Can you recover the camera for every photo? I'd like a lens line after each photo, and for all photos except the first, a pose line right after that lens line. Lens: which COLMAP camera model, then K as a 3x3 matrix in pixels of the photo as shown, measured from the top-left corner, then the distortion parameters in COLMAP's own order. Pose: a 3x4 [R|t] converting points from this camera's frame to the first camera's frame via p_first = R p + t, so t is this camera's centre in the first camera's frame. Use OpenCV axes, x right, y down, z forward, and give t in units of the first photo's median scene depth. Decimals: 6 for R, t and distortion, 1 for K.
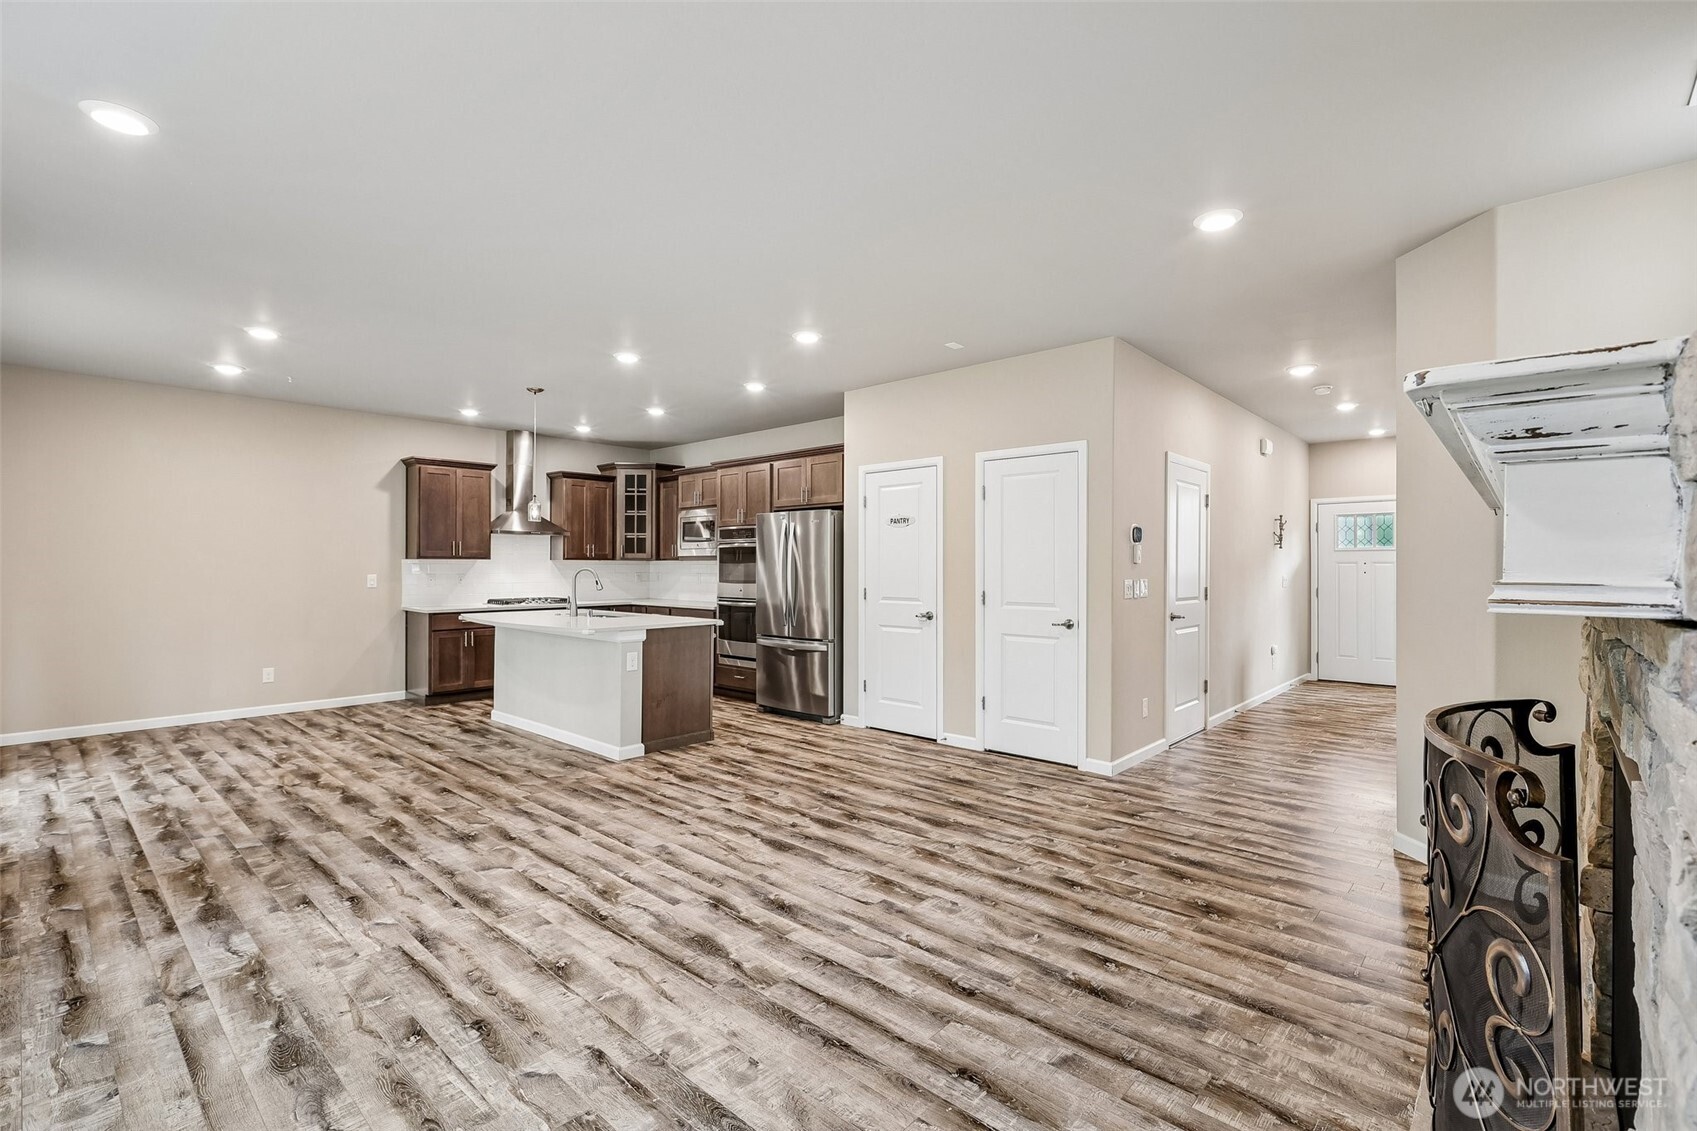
lens RADIAL K [[752.8, 0, 854.7], [0, 752.8, 566.8], [0, 0, 1]] dist [-0.005531, 0.003322]
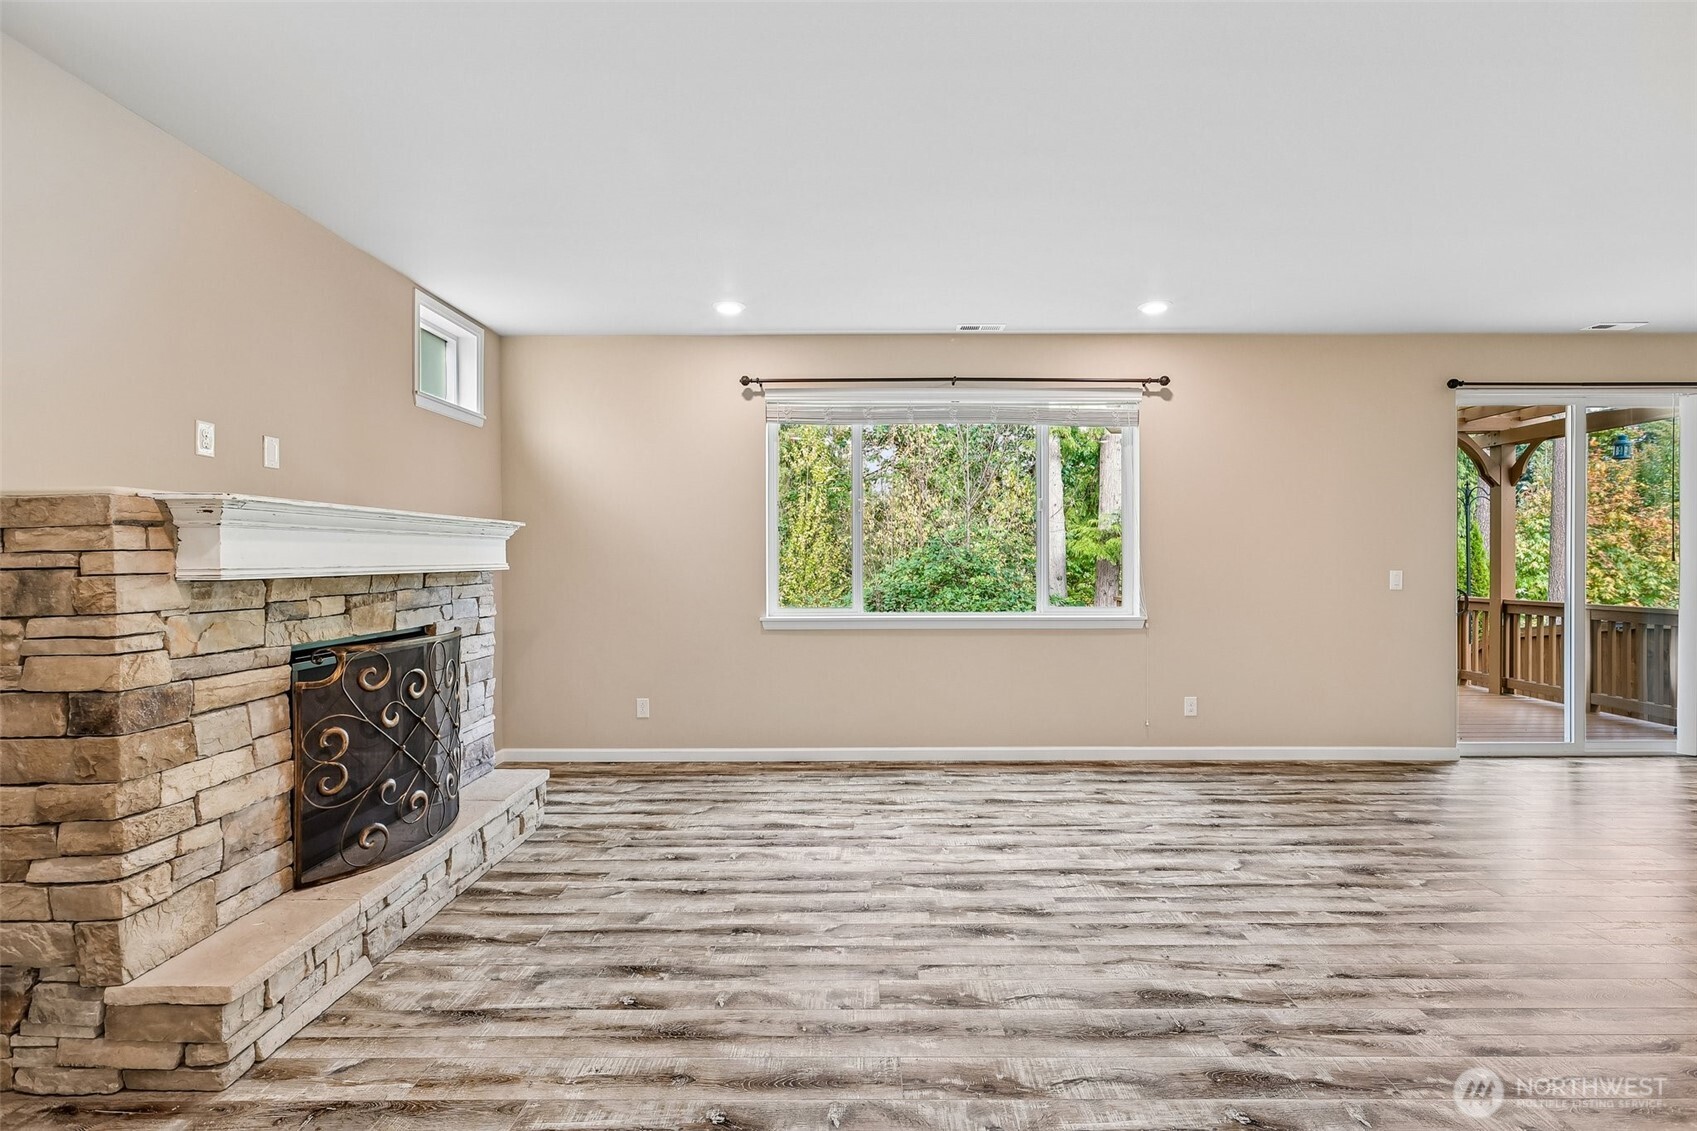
lens RADIAL K [[789.0, 0, 858.8], [0, 789.0, 562.4], [0, 0, 1]] dist [-0.000913, 0.000744]
pose [[-0.743576, 0.003495, -0.668643, 0.474704], [0.002660, 0.999994, 0.002269, 0.001585], [0.668646, -0.000091, -0.743580, 1.170252]]
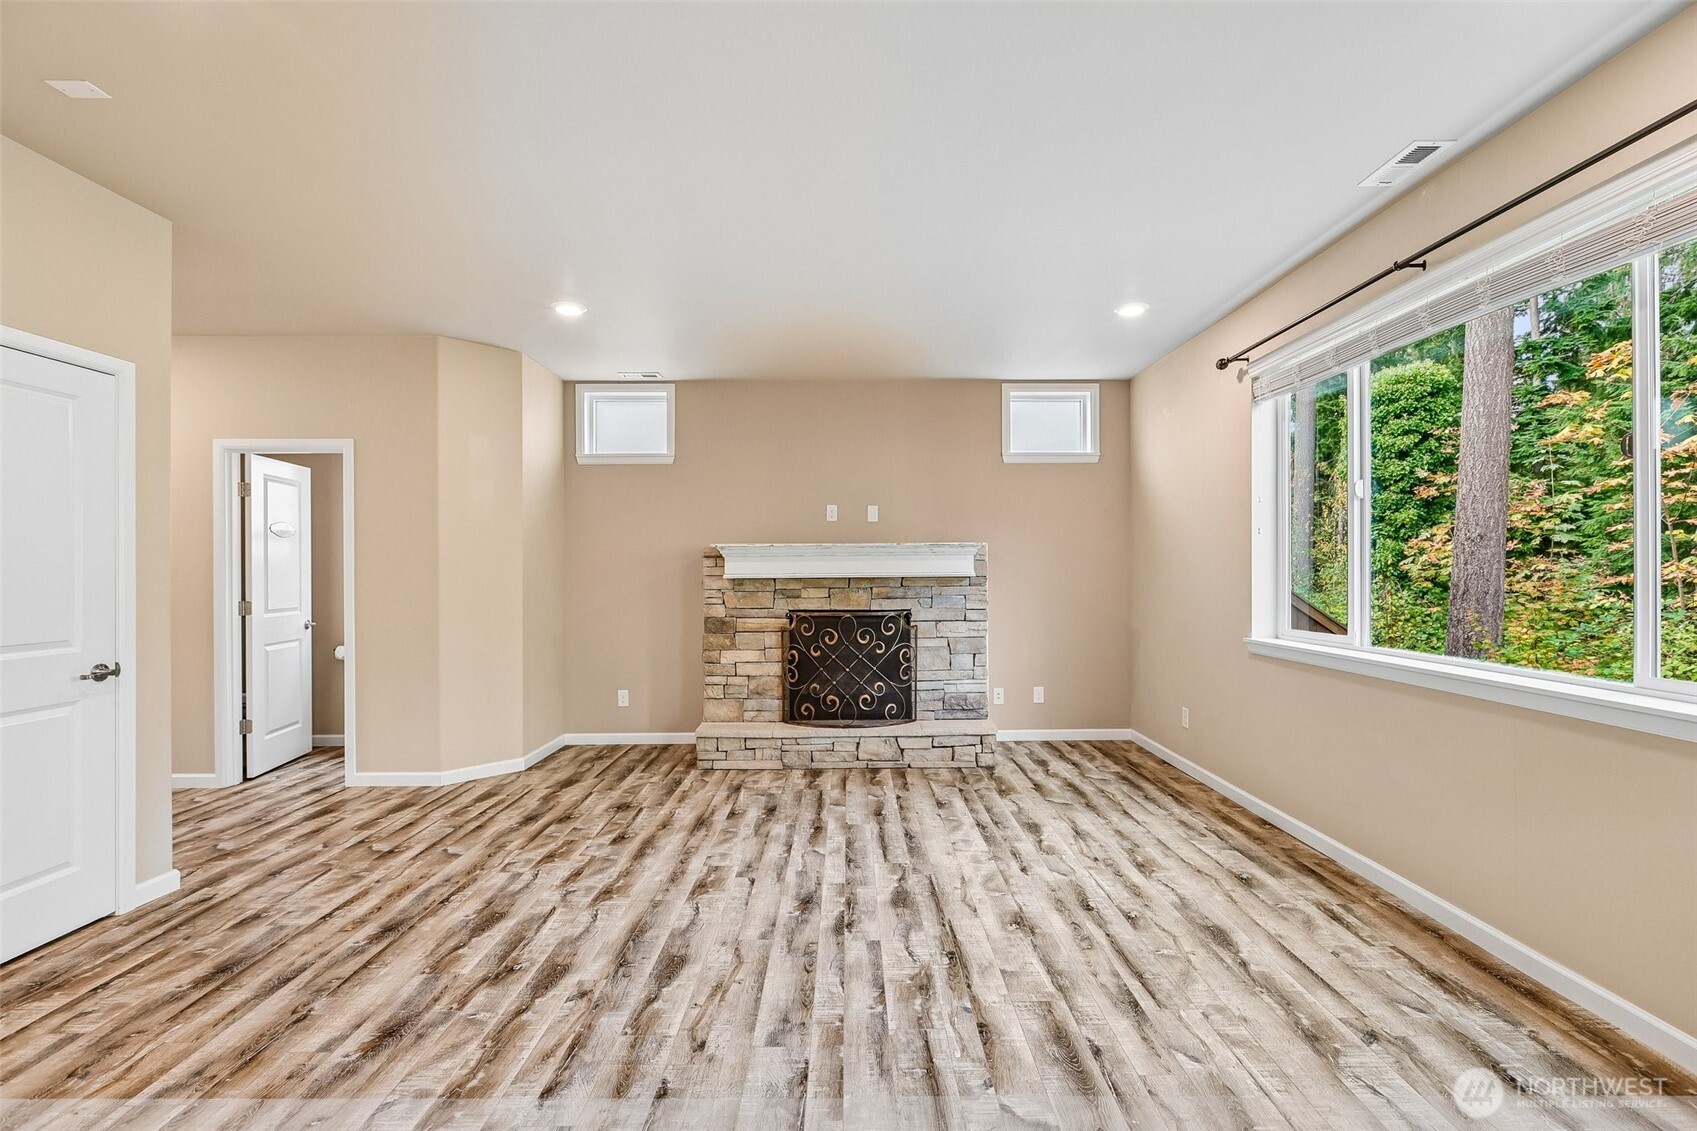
lens RADIAL K [[752.8, 0, 860.4], [0, 752.8, 568.6], [0, 0, 1]] dist [-0.005531, 0.003322]
pose [[-0.682725, 0.002822, 0.730670, -0.651447], [0.002539, 0.999996, -0.001490, -0.000463], [-0.730671, 0.000838, -0.682730, 1.195335]]
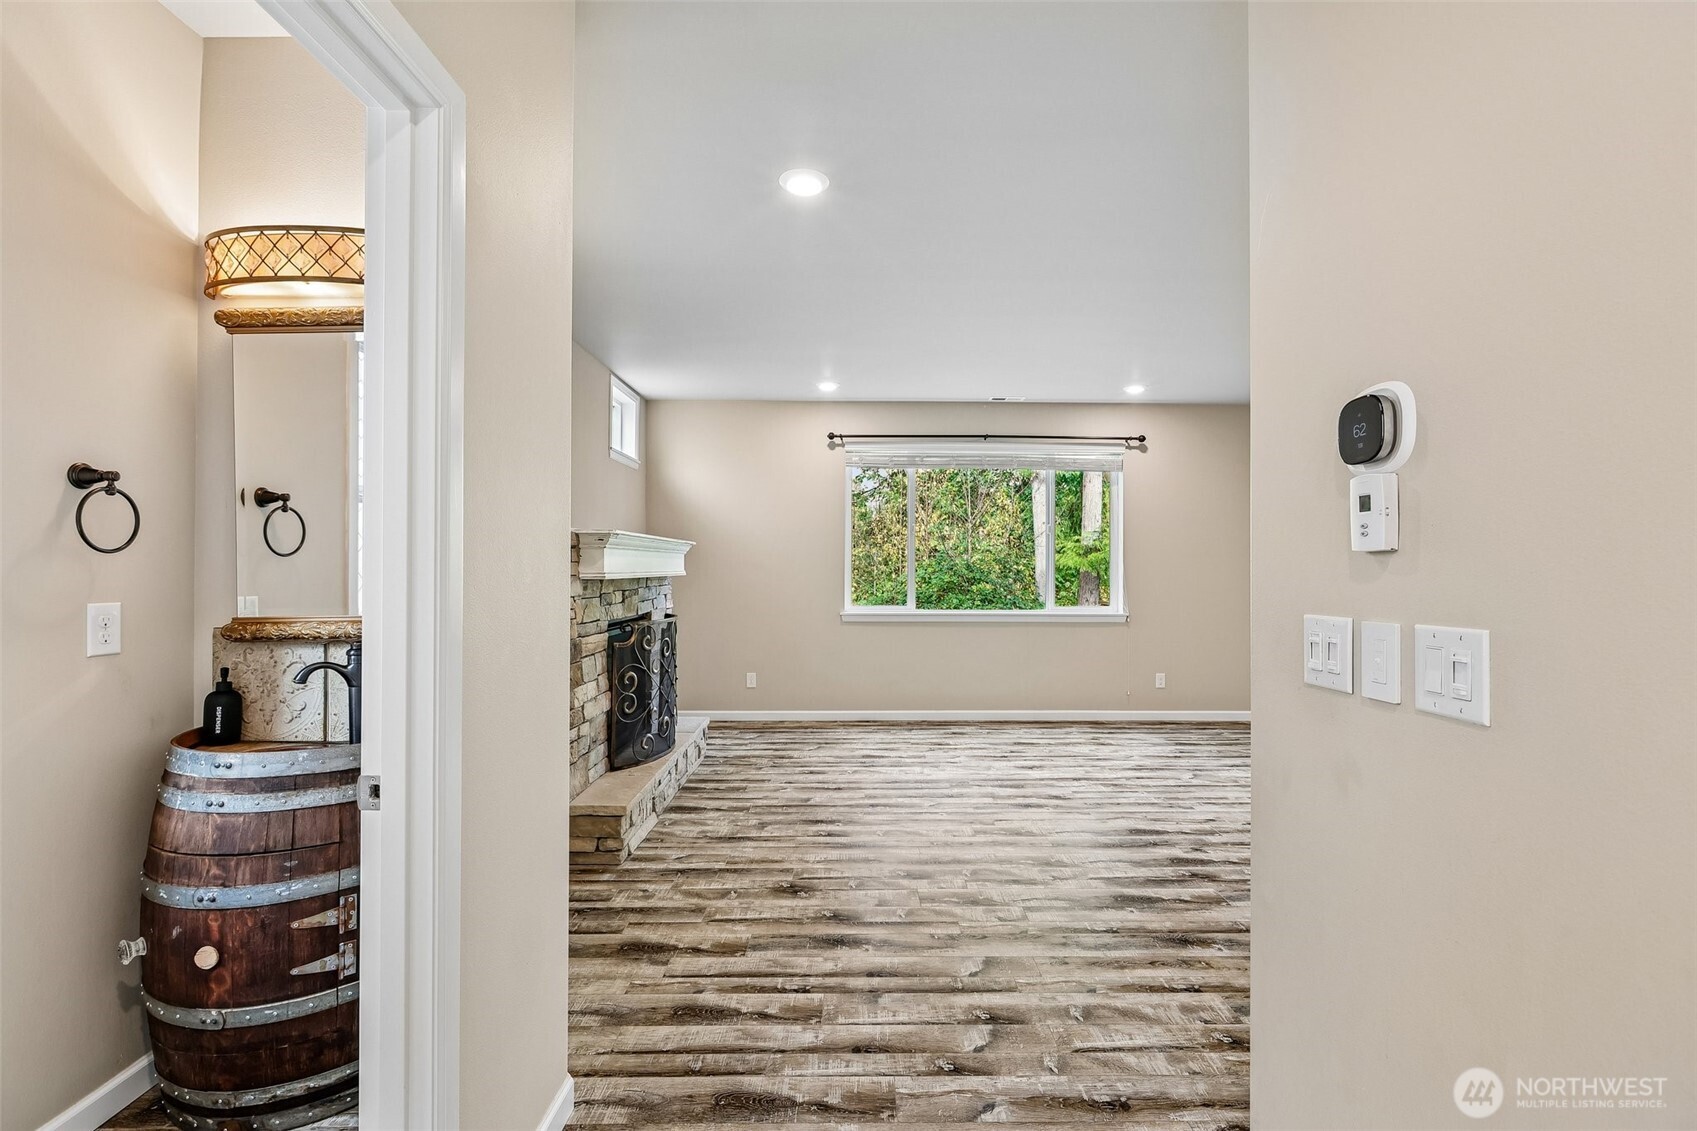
lens RADIAL K [[752.8, 0, 856.1], [0, 752.8, 564.5], [0, 0, 1]] dist [-0.005531, 0.003322]
pose [[-0.734945, -0.008006, -0.678079, 0.816911], [-0.003218, 0.999960, -0.008318, 0.002800], [0.678119, -0.003931, -0.734942, 1.332650]]
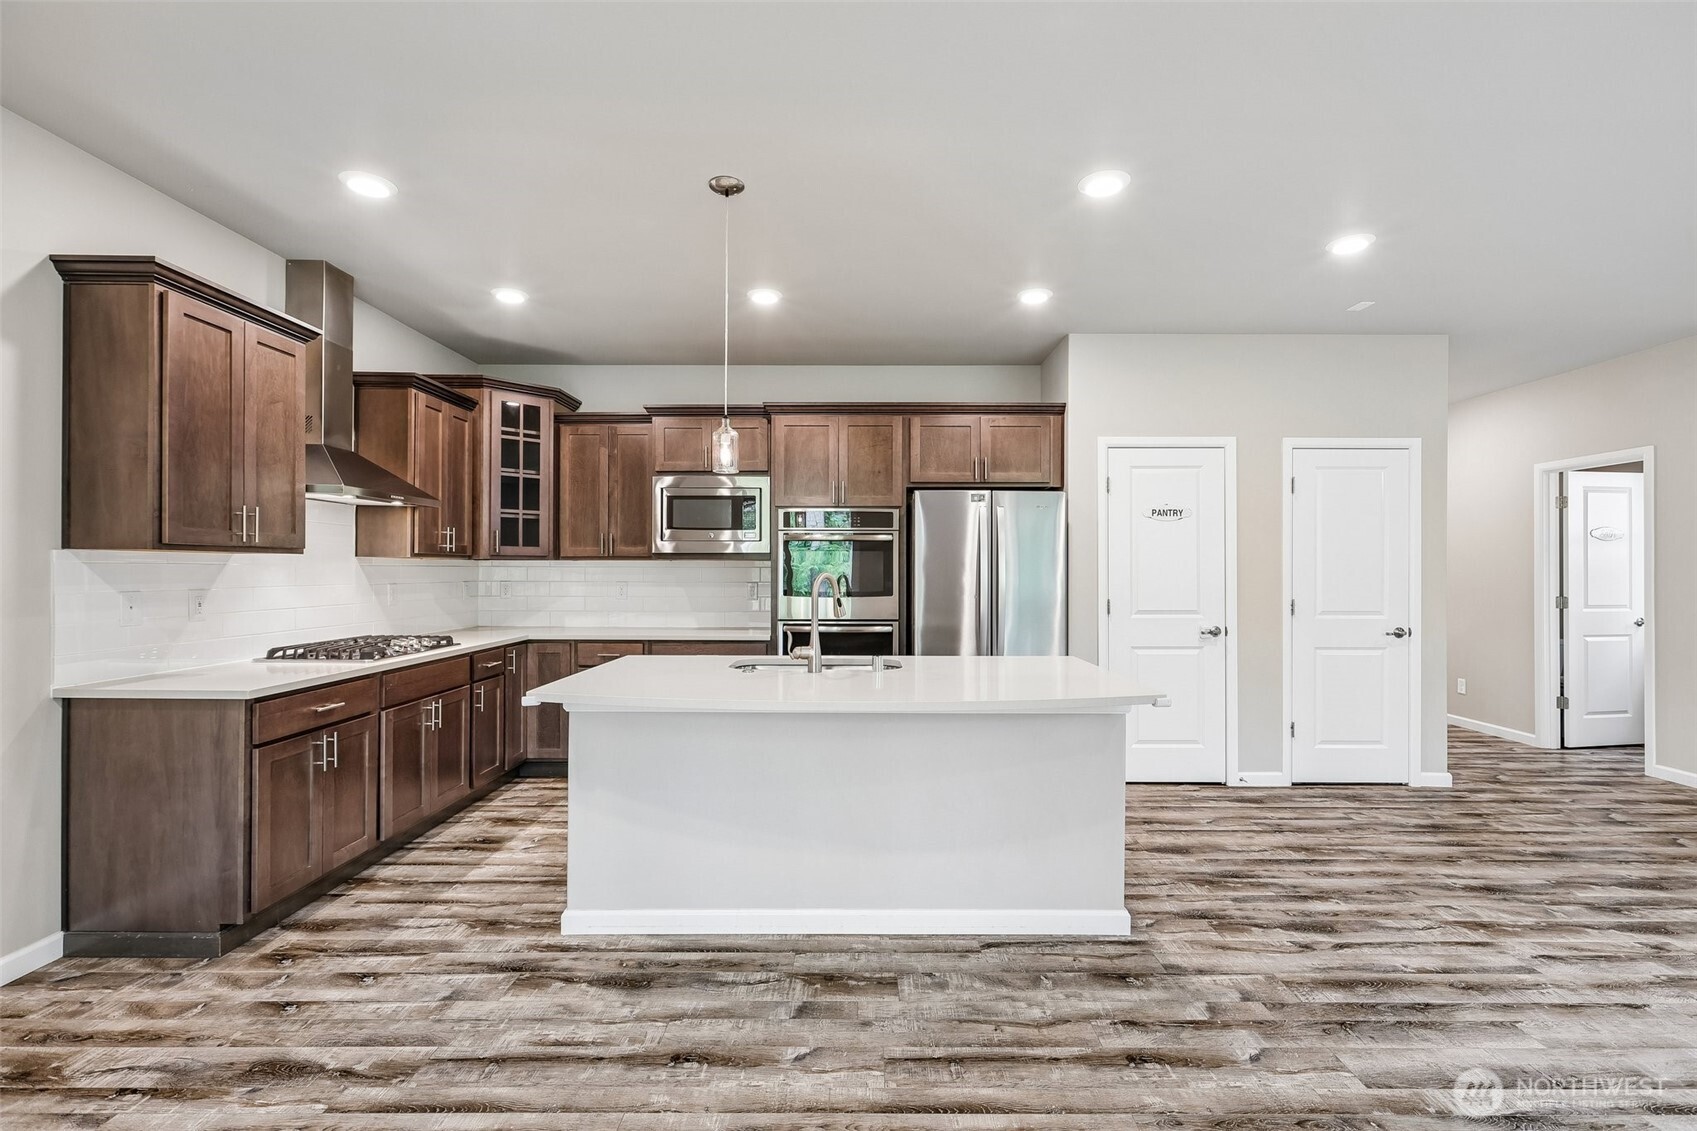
lens RADIAL K [[752.8, 0, 854.5], [0, 752.8, 569.3], [0, 0, 1]] dist [-0.005531, 0.003322]
pose [[0.745000, 0.000487, 0.667065, -1.040543], [-0.000545, 1.000000, -0.000120, -0.002562], [-0.667065, -0.000274, 0.745000, 0.933893]]
